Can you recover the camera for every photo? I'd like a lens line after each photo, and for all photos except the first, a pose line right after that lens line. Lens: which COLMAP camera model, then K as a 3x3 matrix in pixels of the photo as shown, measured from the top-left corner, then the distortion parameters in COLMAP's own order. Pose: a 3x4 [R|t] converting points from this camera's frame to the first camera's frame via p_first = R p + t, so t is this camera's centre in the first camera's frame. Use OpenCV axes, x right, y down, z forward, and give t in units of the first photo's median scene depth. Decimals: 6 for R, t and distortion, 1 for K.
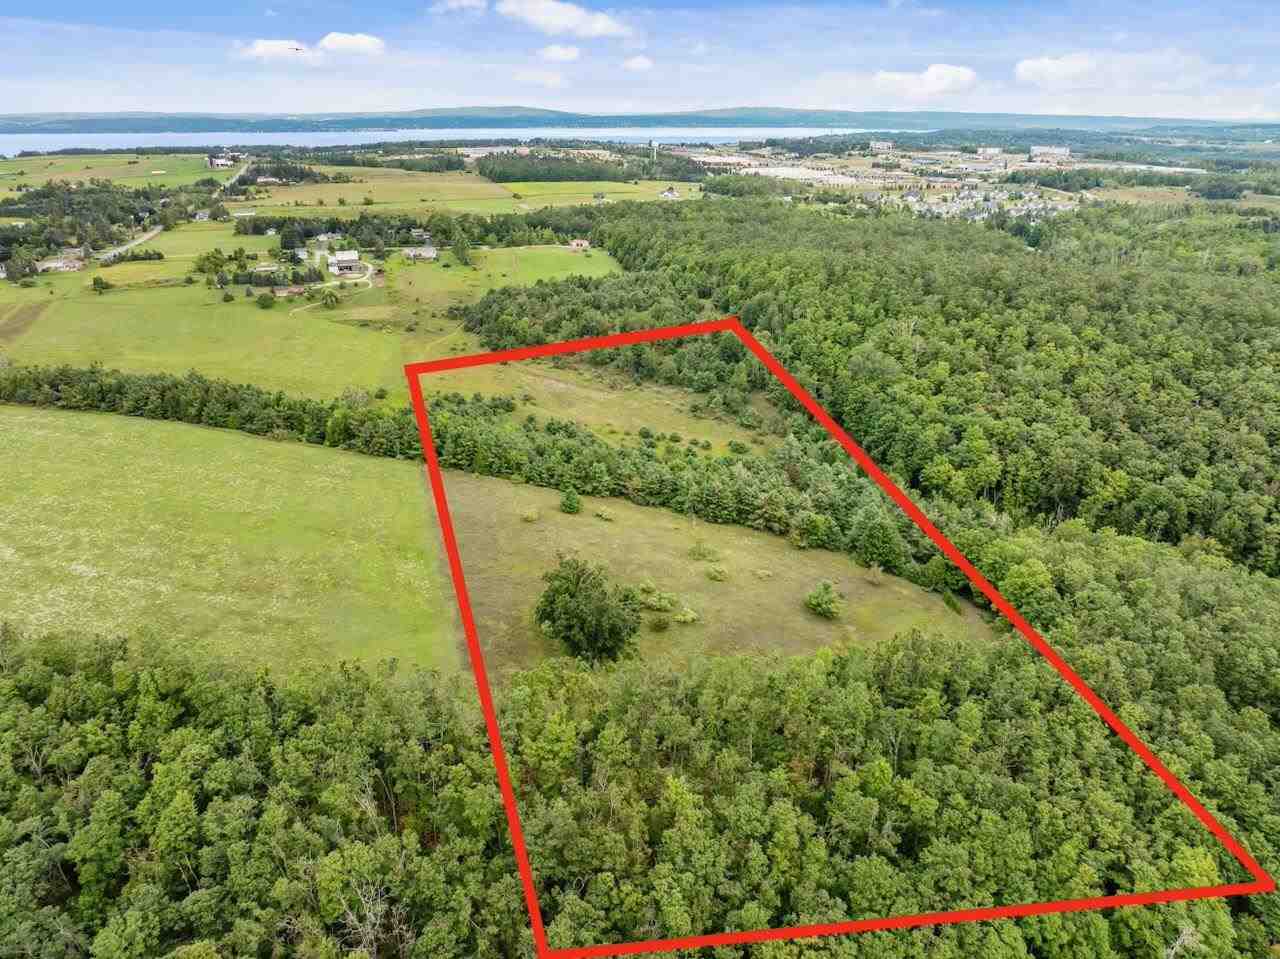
lens RADIAL K [[895.0, 0, 641.7], [0, 895.0, 490.8], [0, 0, 1]] dist [-0.049598, 0.017514]
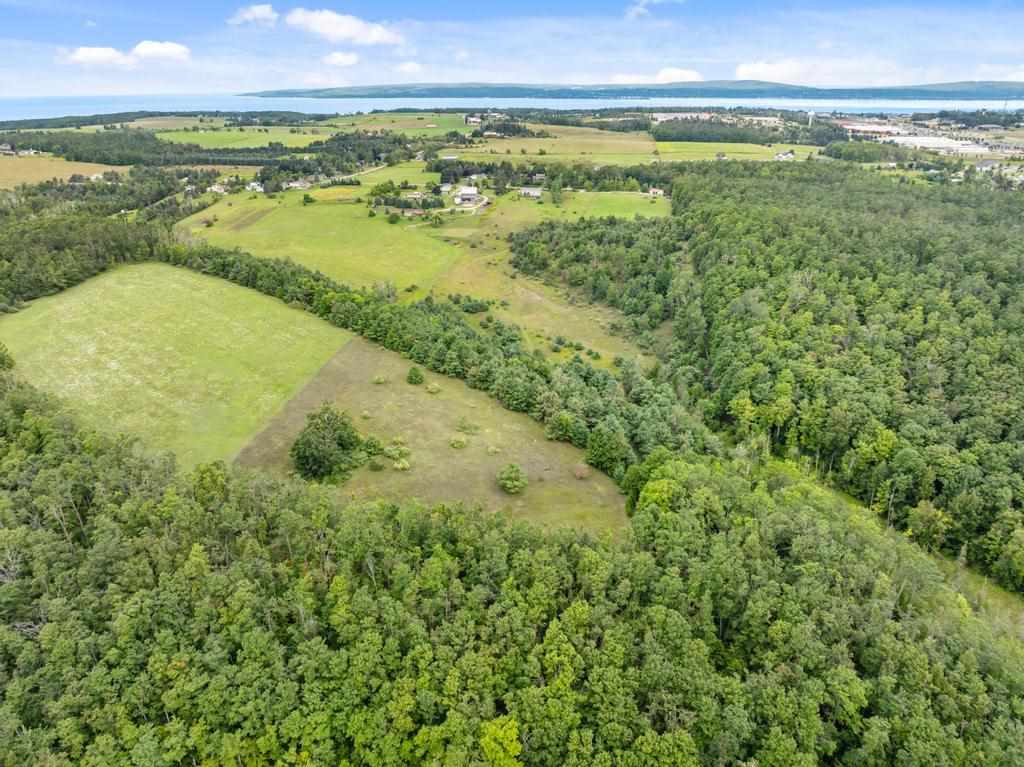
lens RADIAL K [[716.0, 0, 511.0], [0, 716.0, 381.5], [0, 0, 1]] dist [-0.049598, 0.017514]
pose [[0.901741, 0.159029, -0.401962, 0.239338], [-0.161723, 0.986454, 0.027471, -0.015589], [0.400886, 0.040235, 0.915244, 0.031236]]
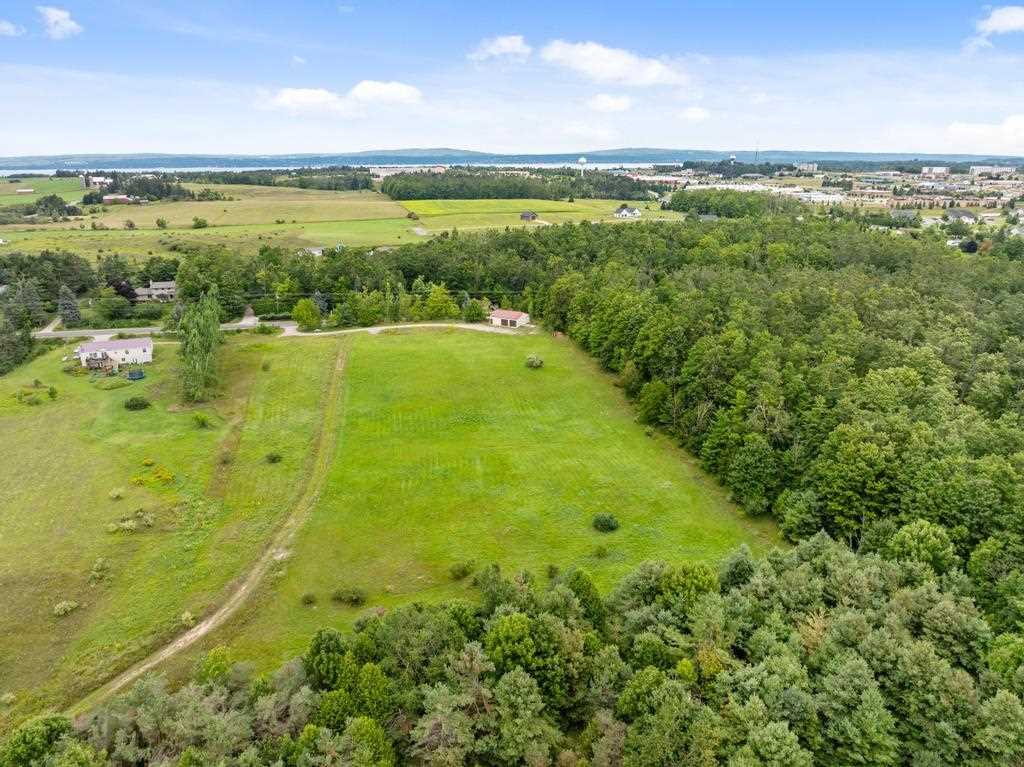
lens RADIAL K [[716.0, 0, 510.0], [0, 716.0, 379.5], [0, 0, 1]] dist [-0.049598, 0.017514]
pose [[0.999006, 0.008339, -0.043780, -0.068202], [-0.012614, 0.995076, -0.098308, -0.272034], [0.042744, 0.098763, 0.994193, 0.836192]]
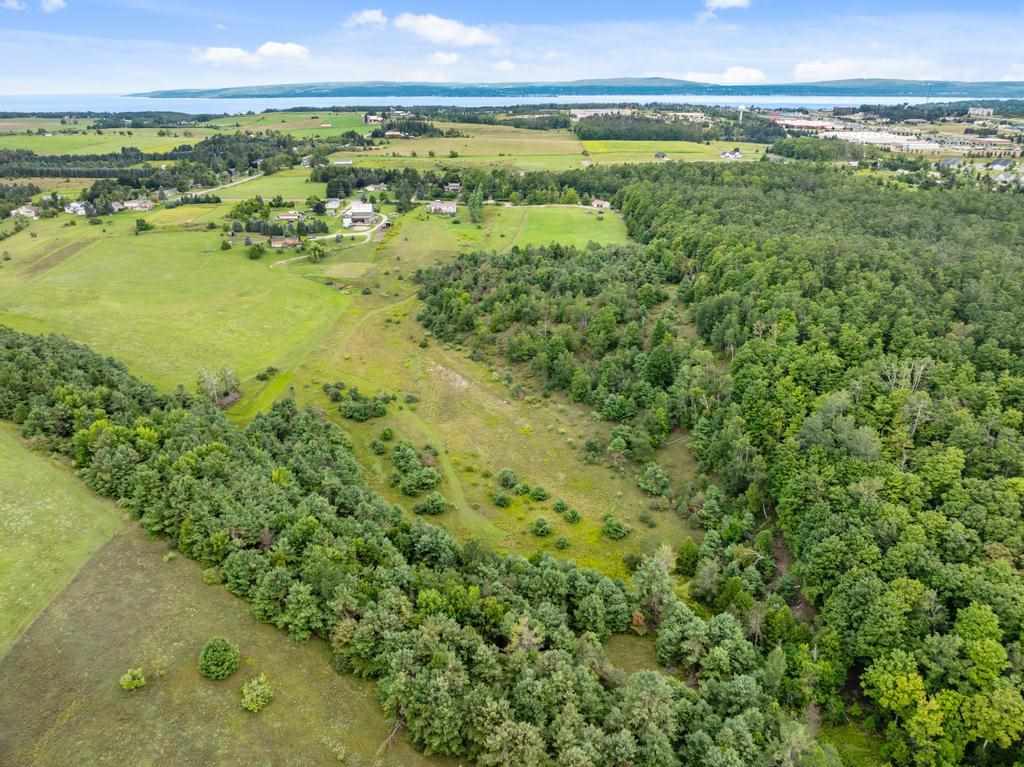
lens RADIAL K [[716.0, 0, 511.8], [0, 716.0, 380.7], [0, 0, 1]] dist [-0.049598, 0.017514]
pose [[0.947934, 0.115360, -0.296839, 0.119374], [-0.117177, 0.993042, 0.011726, -0.103311], [0.296126, 0.023667, 0.954856, 0.281762]]
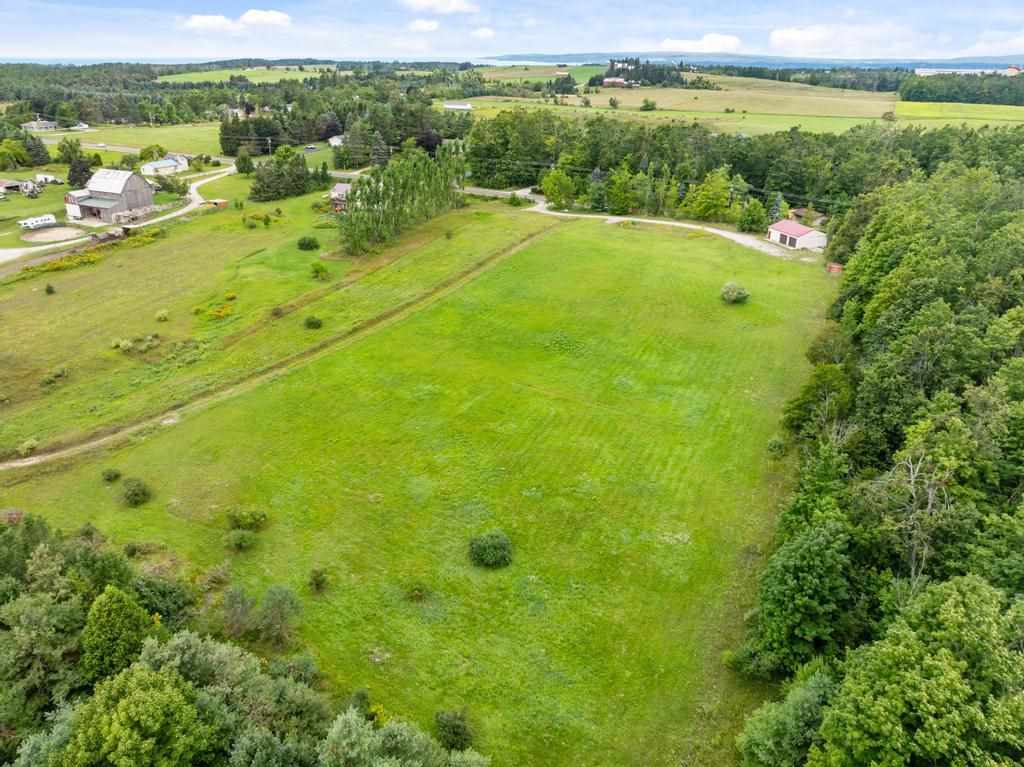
lens RADIAL K [[716.0, 0, 514.3], [0, 716.0, 381.9], [0, 0, 1]] dist [-0.049598, 0.017514]
pose [[0.719078, 0.295048, -0.629185, 0.033158], [-0.280828, 0.951548, 0.125267, -0.297805], [0.635660, 0.086616, 0.767095, 0.969665]]
